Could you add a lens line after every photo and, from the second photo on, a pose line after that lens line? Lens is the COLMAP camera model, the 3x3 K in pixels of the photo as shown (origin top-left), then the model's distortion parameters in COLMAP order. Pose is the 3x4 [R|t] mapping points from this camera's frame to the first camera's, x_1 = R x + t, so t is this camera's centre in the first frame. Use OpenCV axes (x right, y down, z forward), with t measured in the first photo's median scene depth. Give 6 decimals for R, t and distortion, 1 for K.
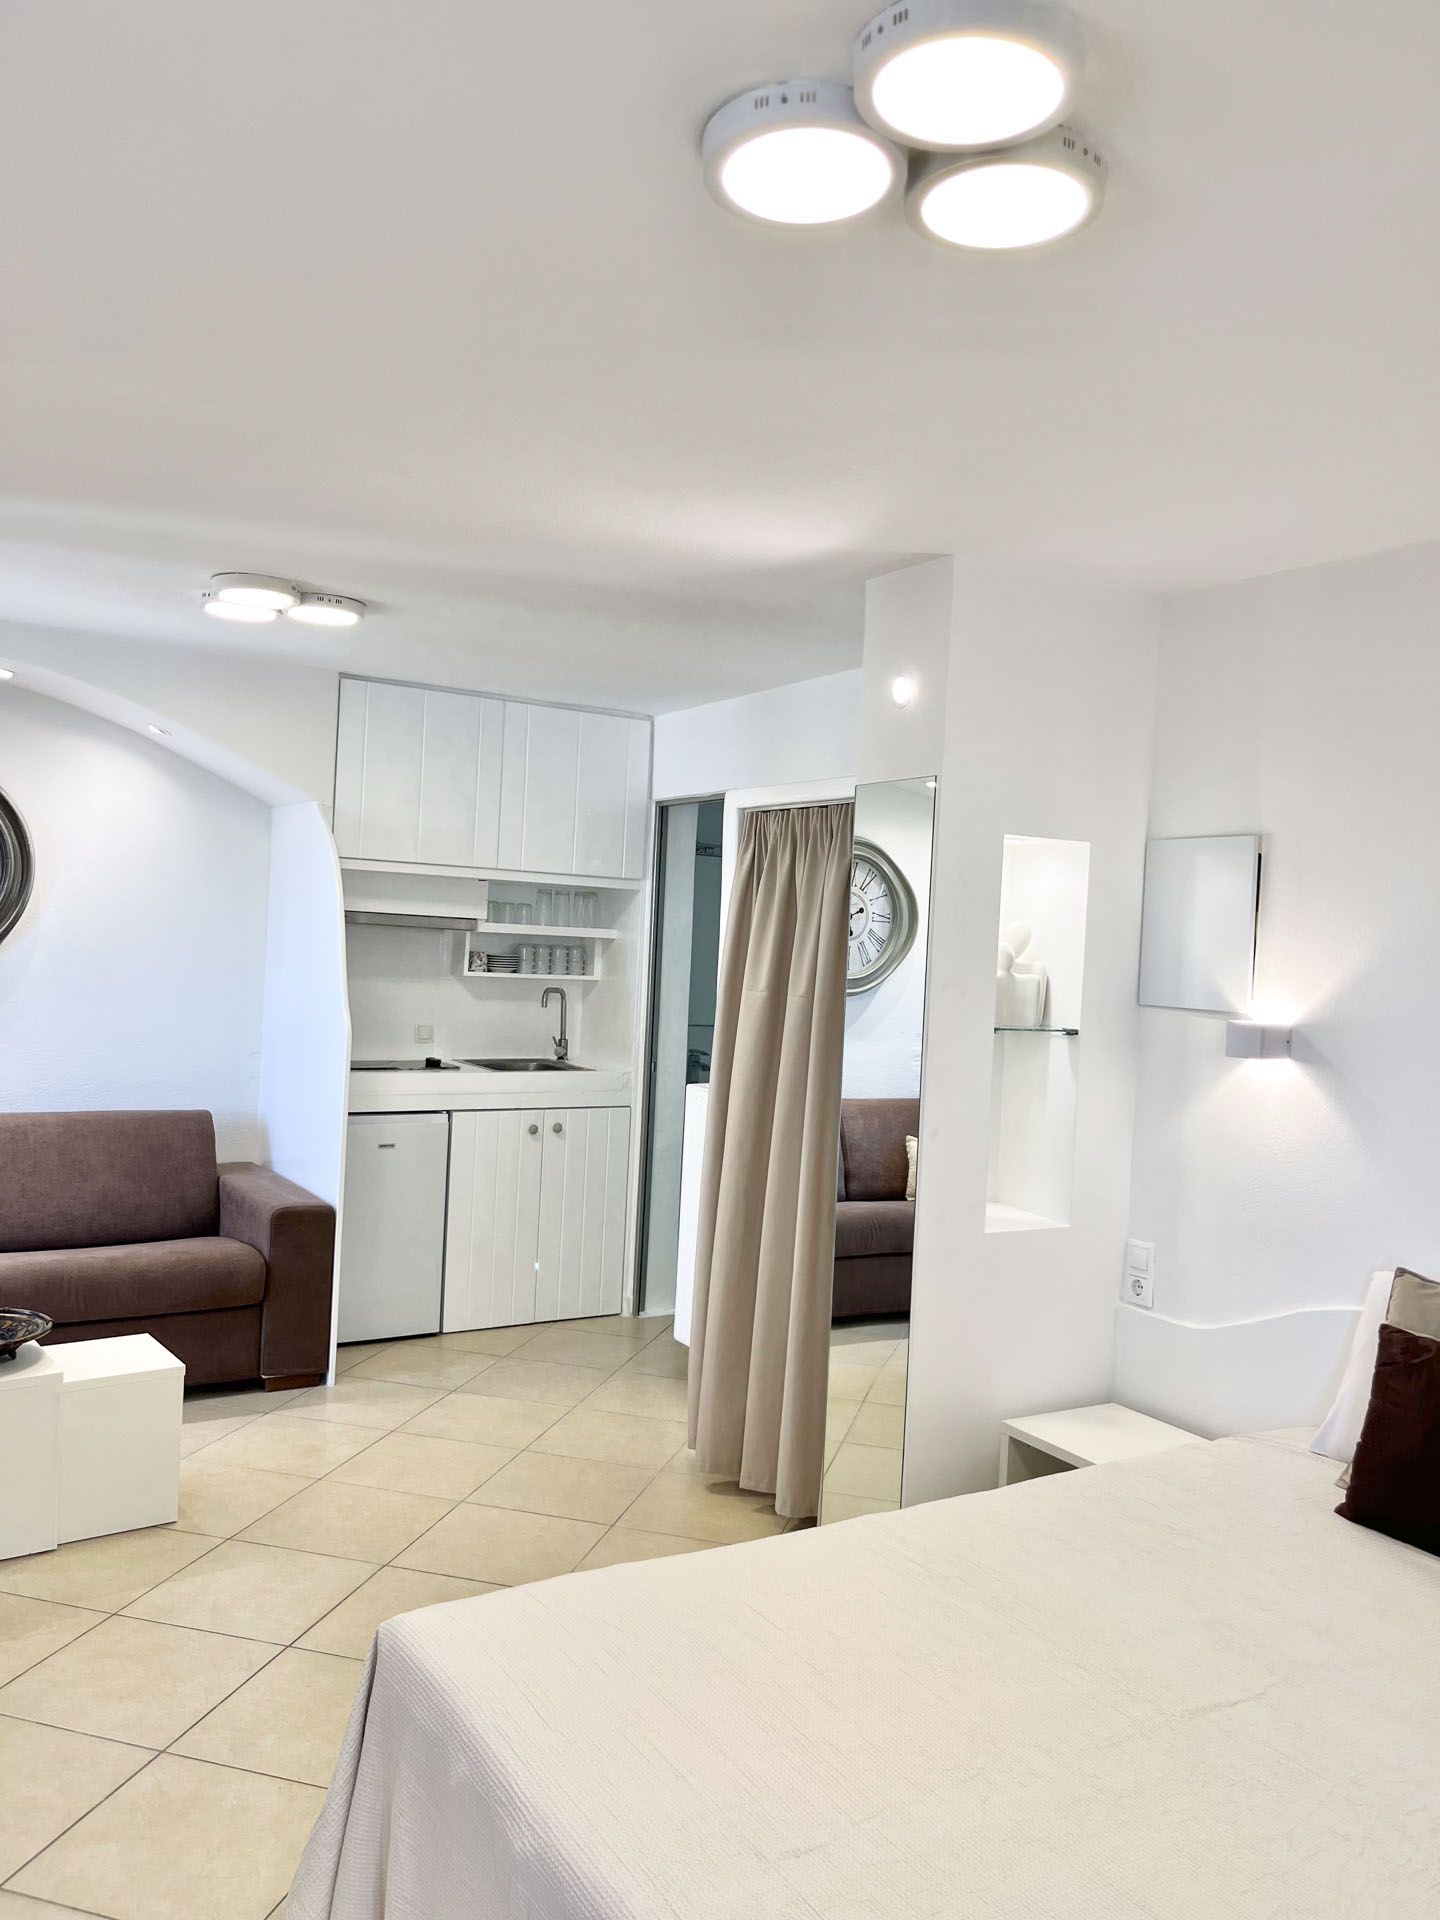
lens RADIAL K [[1438.3, 0, 720.0], [0, 1438.3, 960.0], [0, 0, 1]] dist [0.002305, -0.001566]
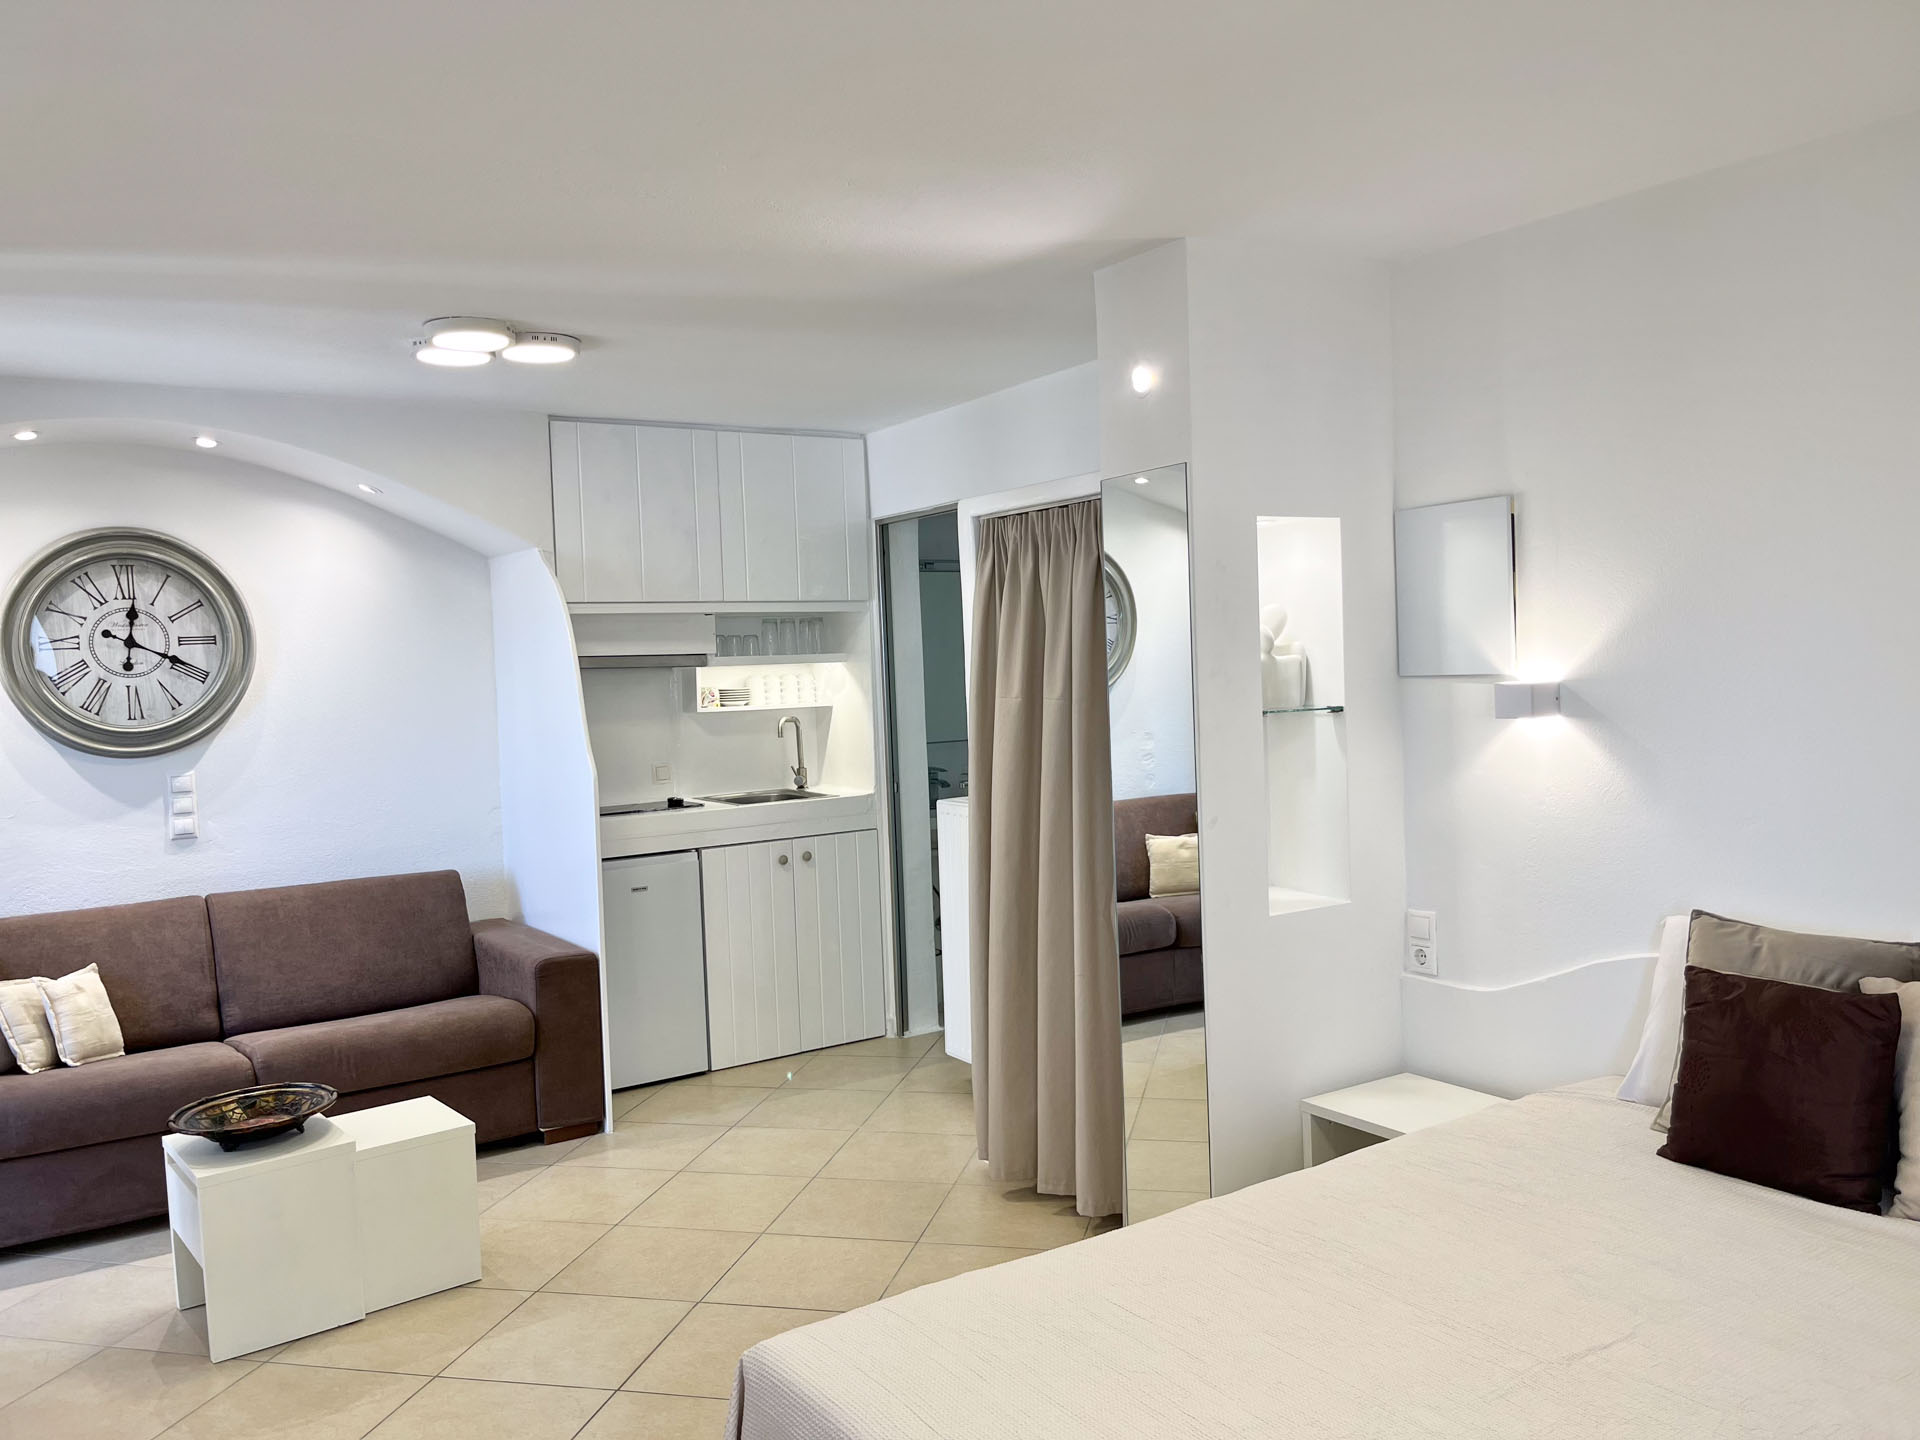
lens RADIAL K [[1438.3, 0, 957.1], [0, 1438.3, 714.2], [0, 0, 1]] dist [0.002305, -0.001566]
pose [[0.995871, -0.087212, 0.025191, -0.037777], [0.086614, 0.995954, 0.023939, 0.005914], [-0.027177, -0.021658, 0.999396, 0.007194]]
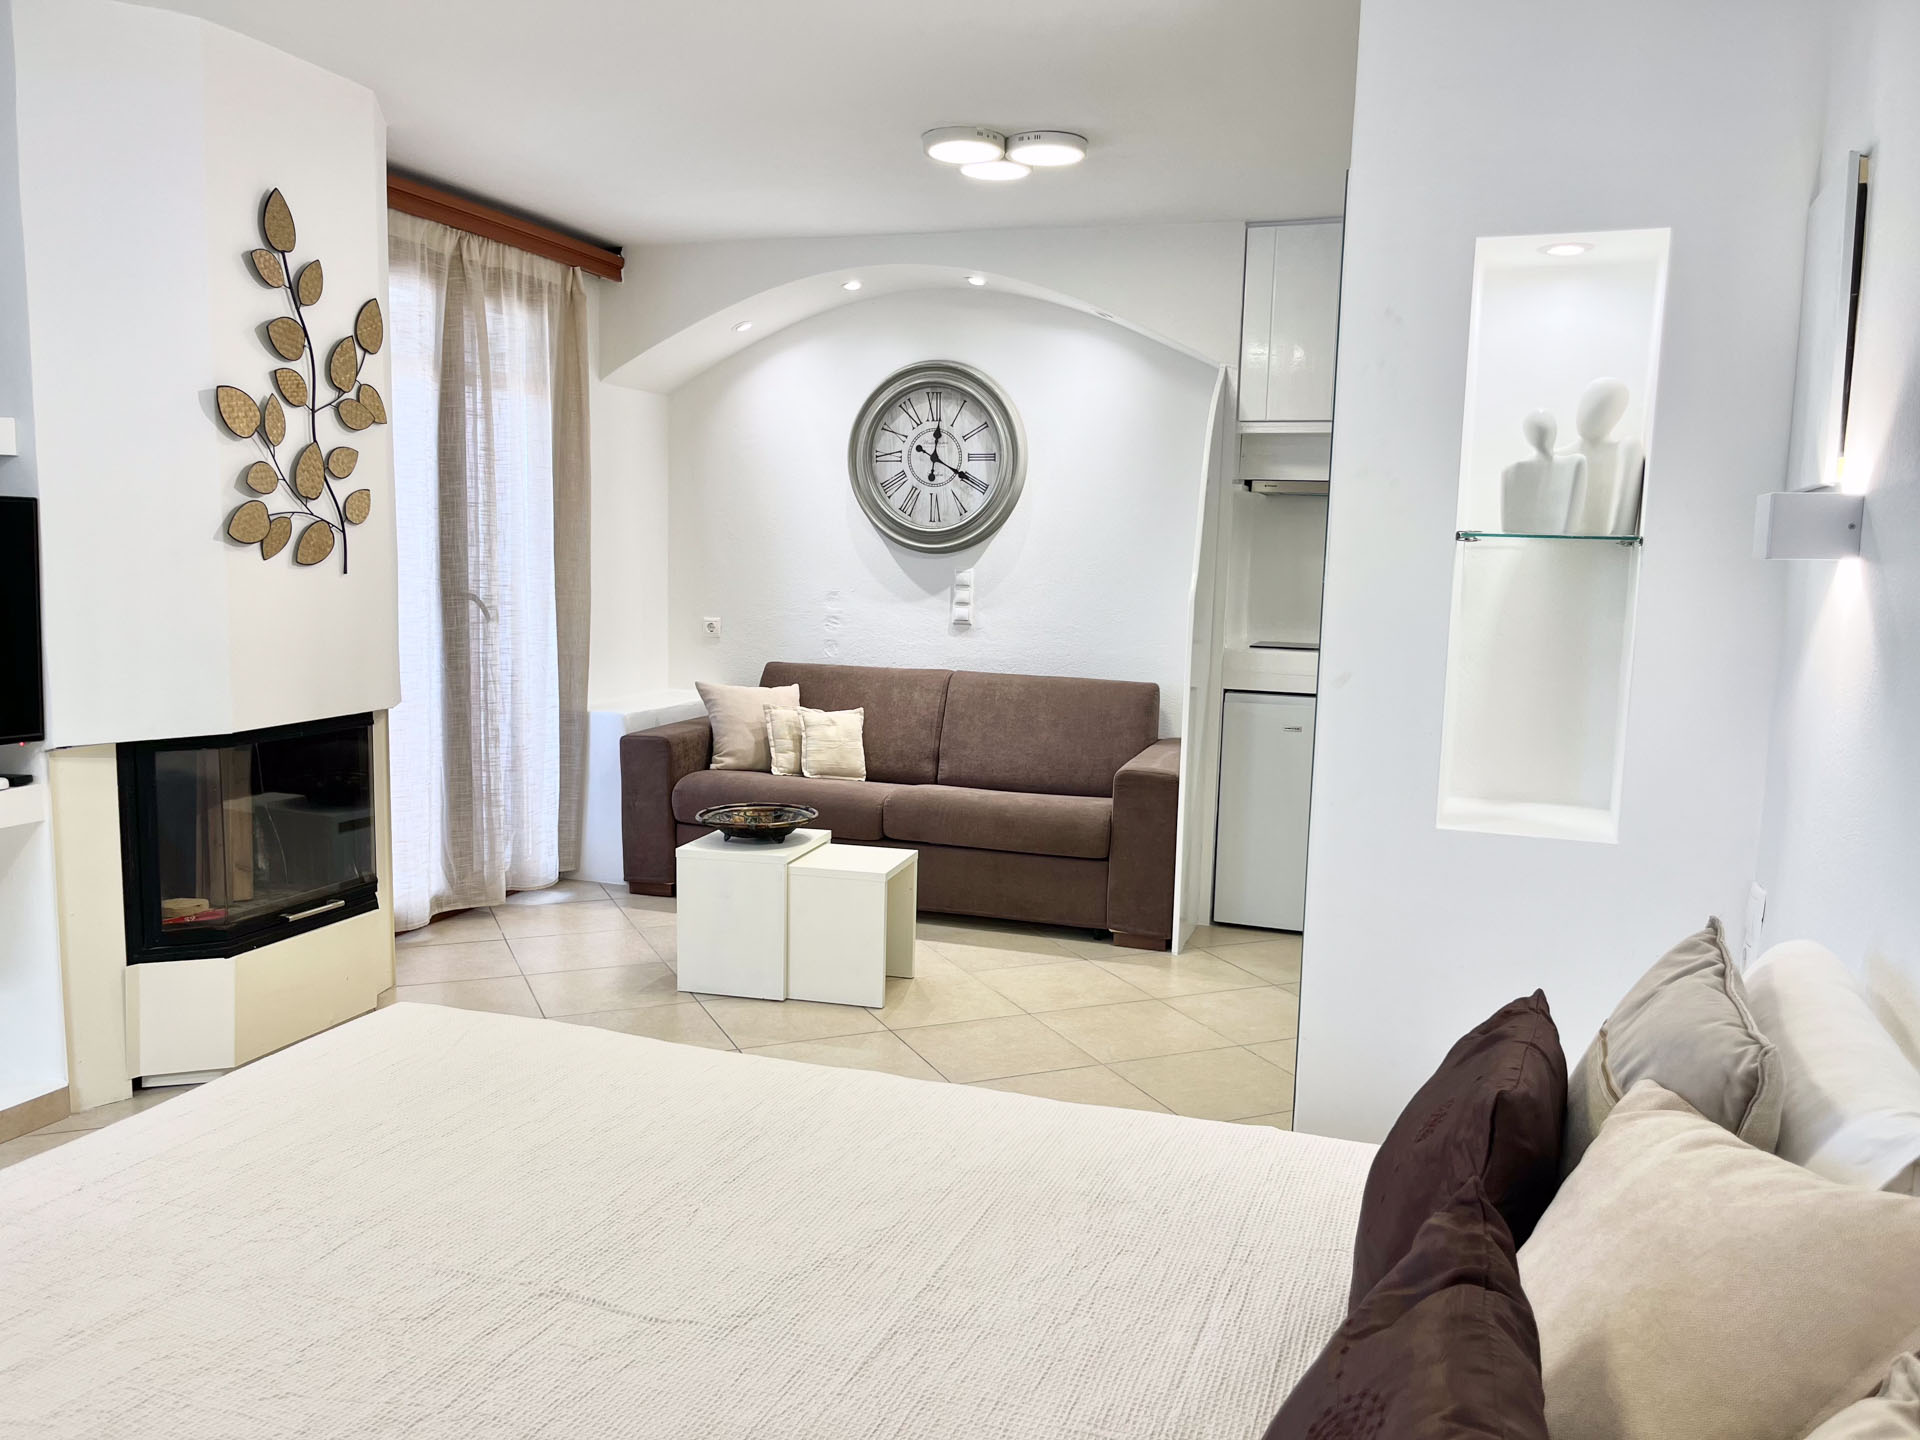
lens RADIAL K [[1441.4, 0, 960.0], [0, 1441.4, 720.0], [0, 0, 1]] dist [0.076480, -0.001183]
pose [[0.636917, 0.063742, -0.768293, 0.482970], [-0.007138, 0.997021, 0.076802, 0.069714], [0.770899, -0.043433, 0.635475, 0.307502]]
